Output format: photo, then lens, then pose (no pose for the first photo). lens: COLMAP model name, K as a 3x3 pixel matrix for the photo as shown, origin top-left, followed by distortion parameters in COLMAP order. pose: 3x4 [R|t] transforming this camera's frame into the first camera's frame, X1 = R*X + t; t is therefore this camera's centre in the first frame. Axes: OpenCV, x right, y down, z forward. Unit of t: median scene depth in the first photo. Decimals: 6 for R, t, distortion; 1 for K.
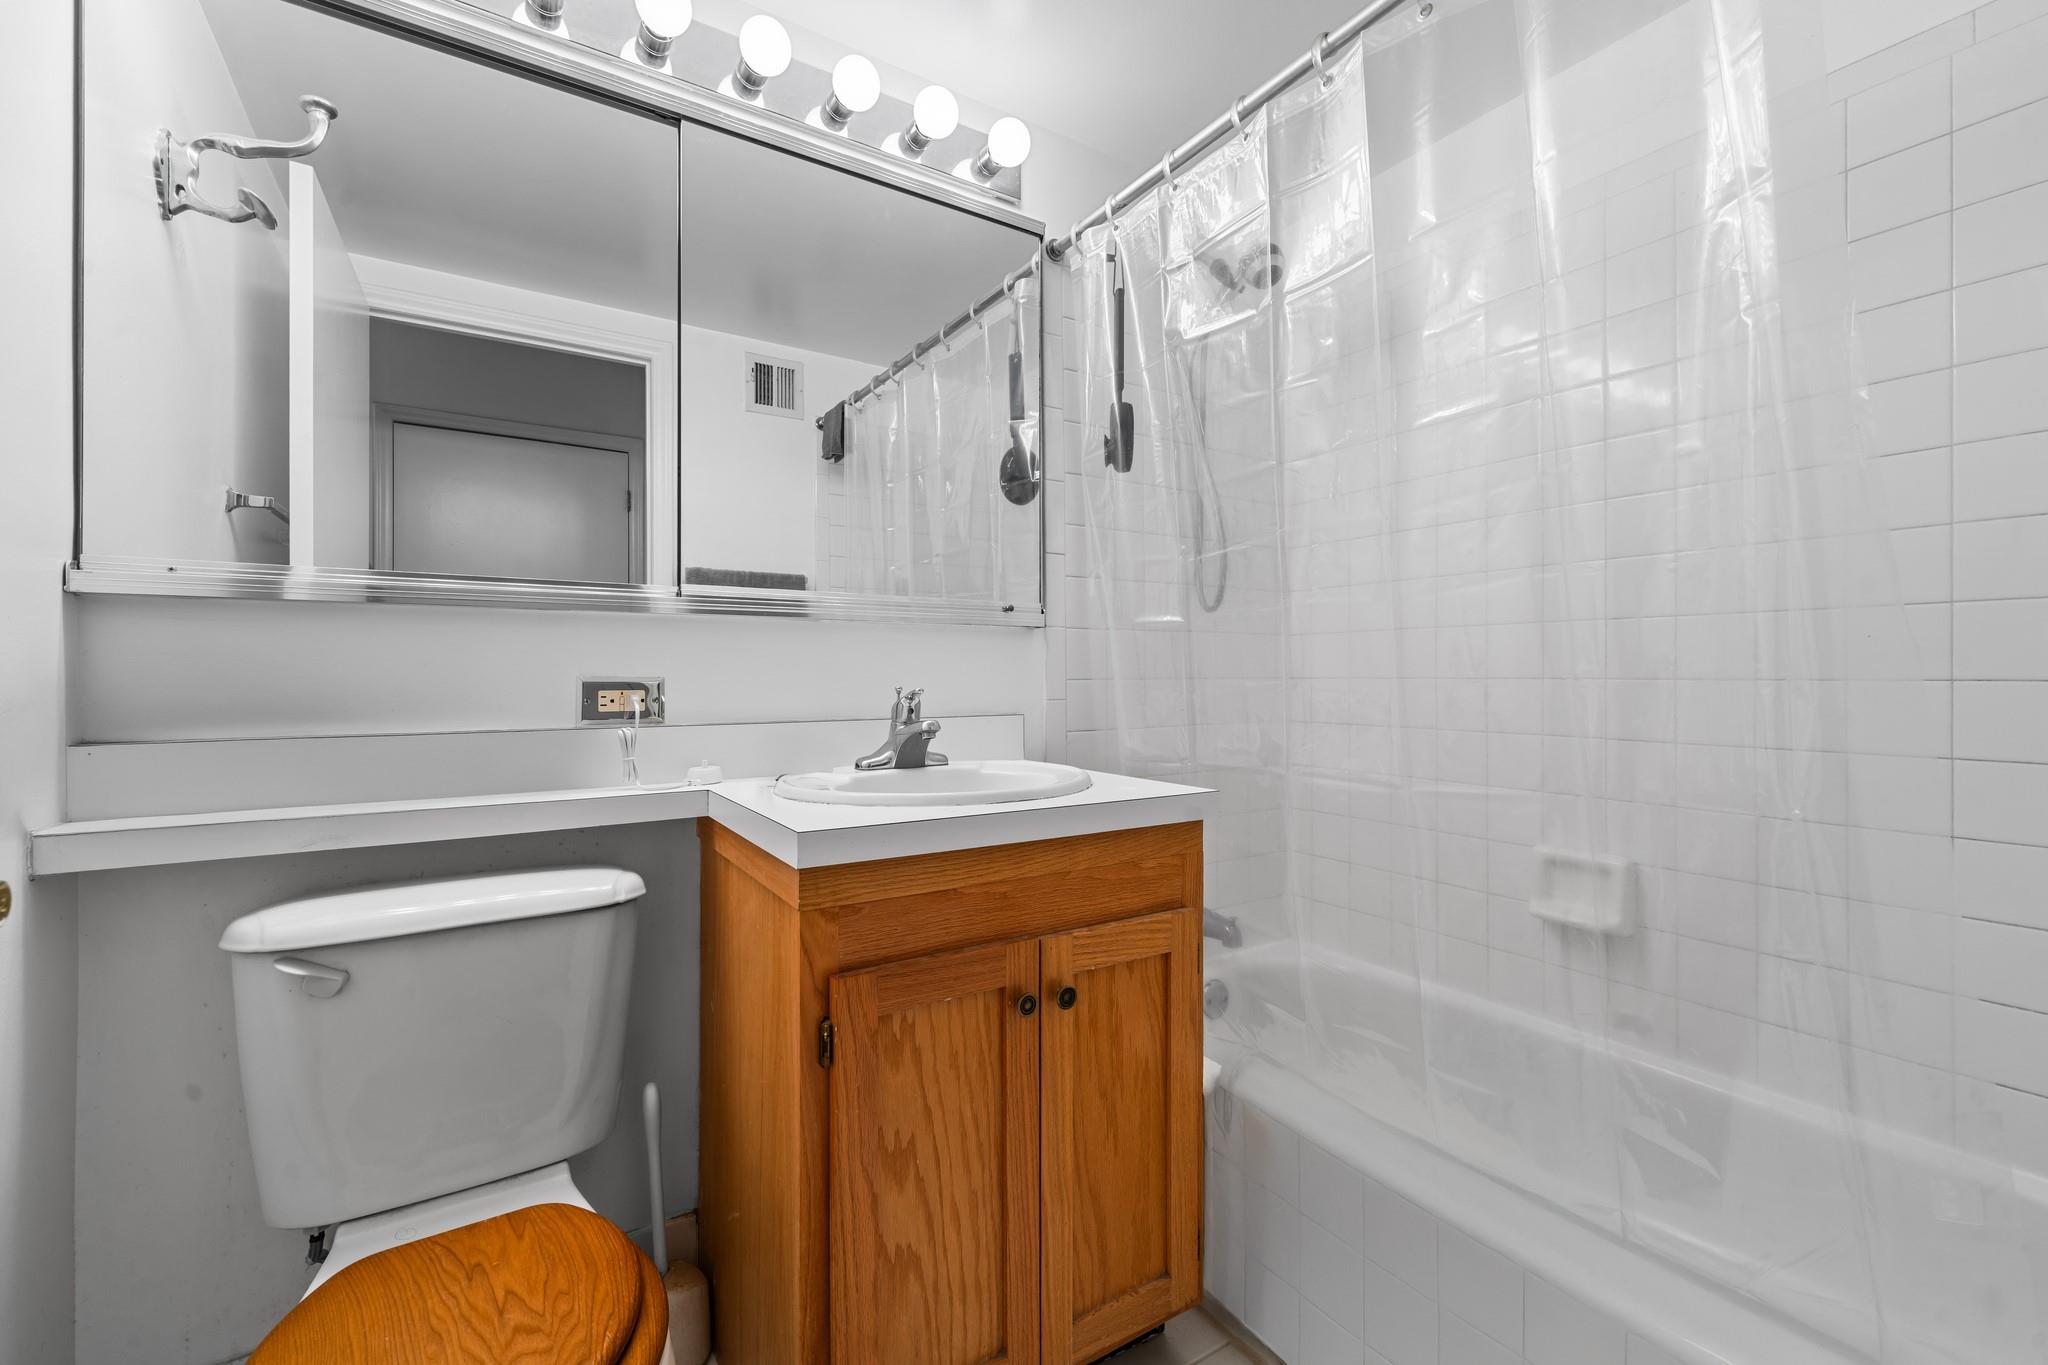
lens RADIAL K [[855.3, 0, 1030.9], [0, 855.3, 674.2], [0, 0, 1]] dist [-0.001228, -0.000477]
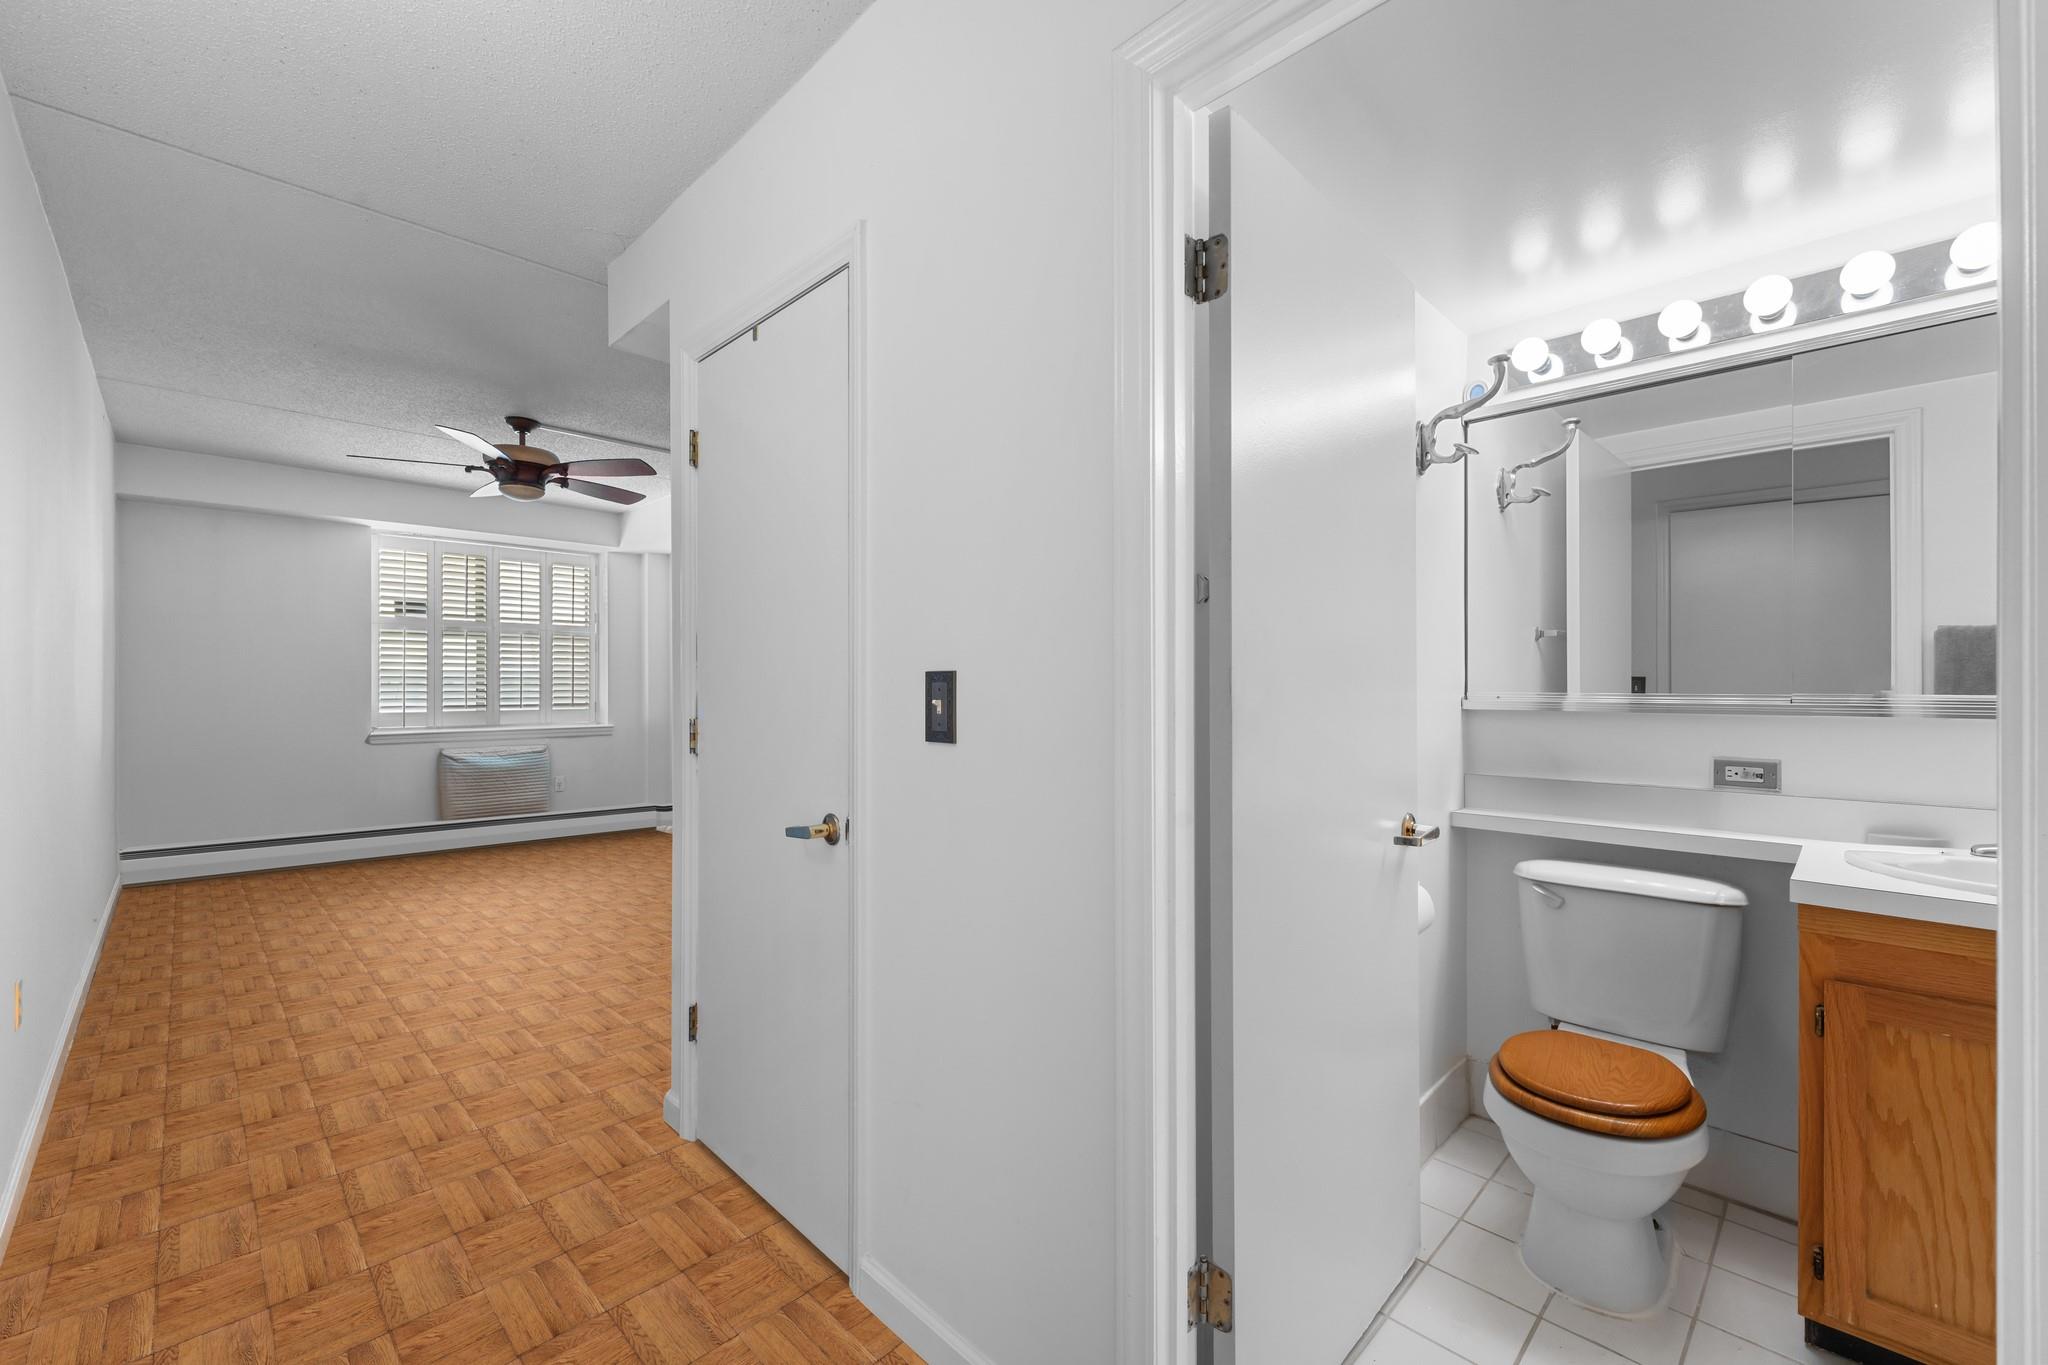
lens RADIAL K [[838.1, 0, 1024.0], [0, 838.1, 682.5], [0, 0, 1]] dist [-0.000880, -0.000155]
pose [[0.214260, 0.000898, -0.976776, 0.715003], [0.004277, 0.999989, 0.001857, -0.145632], [0.976767, -0.004575, 0.214253, -0.559011]]
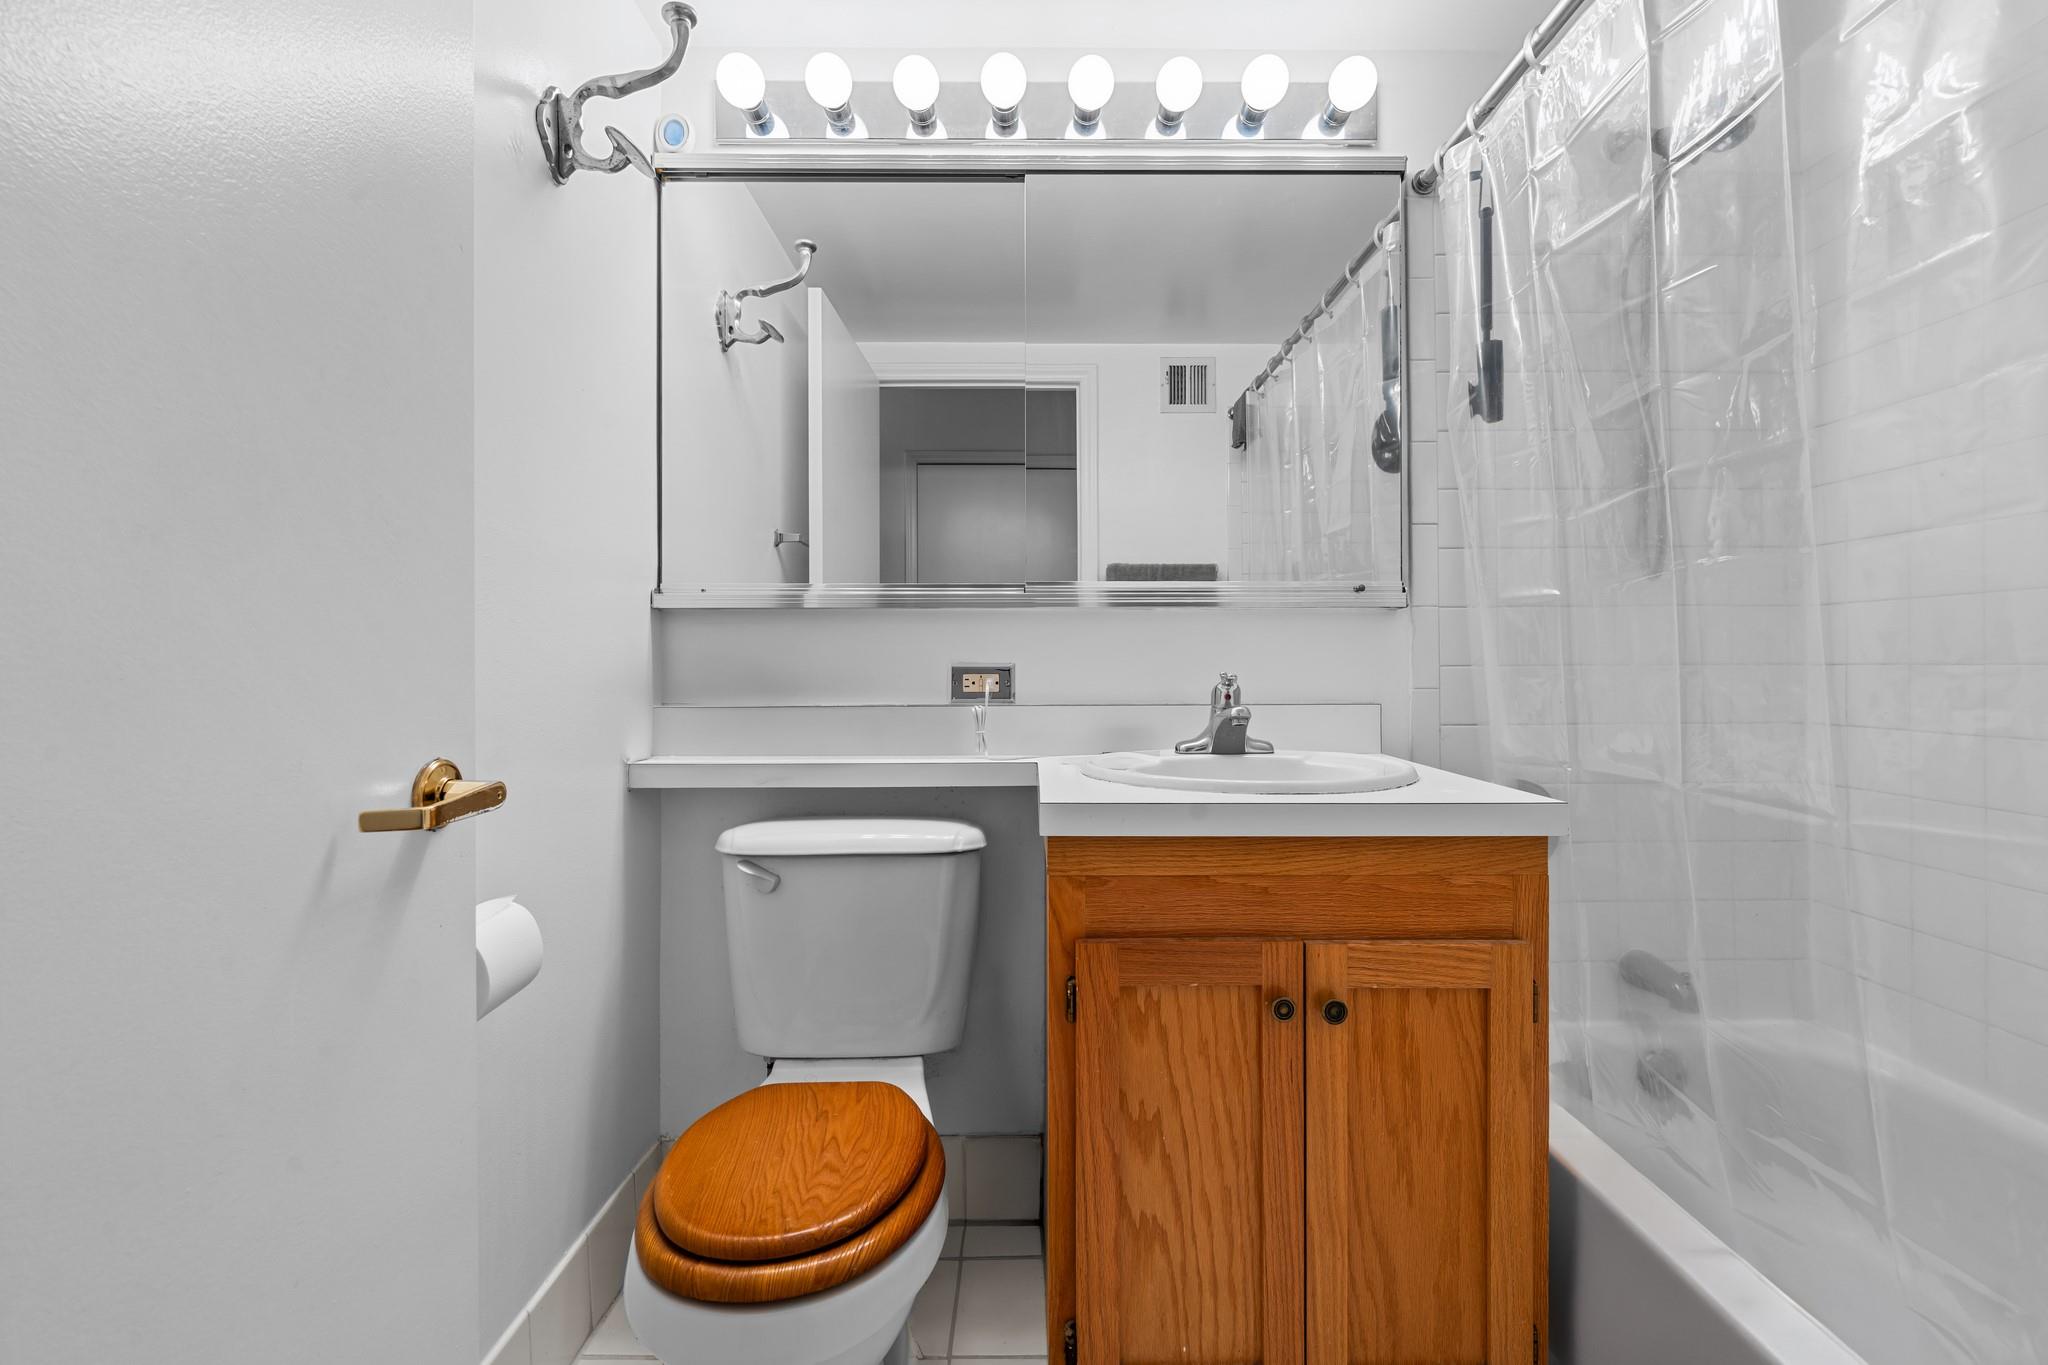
lens RADIAL K [[848.7, 0, 1033.5], [0, 848.7, 662.3], [0, 0, 1]] dist [0.008724, -0.008633]
pose [[0.844452, -0.001284, -0.535629, 0.228942], [0.002313, 0.999997, 0.001248, 0.000986], [0.535626, -0.002293, 0.844452, 0.050321]]
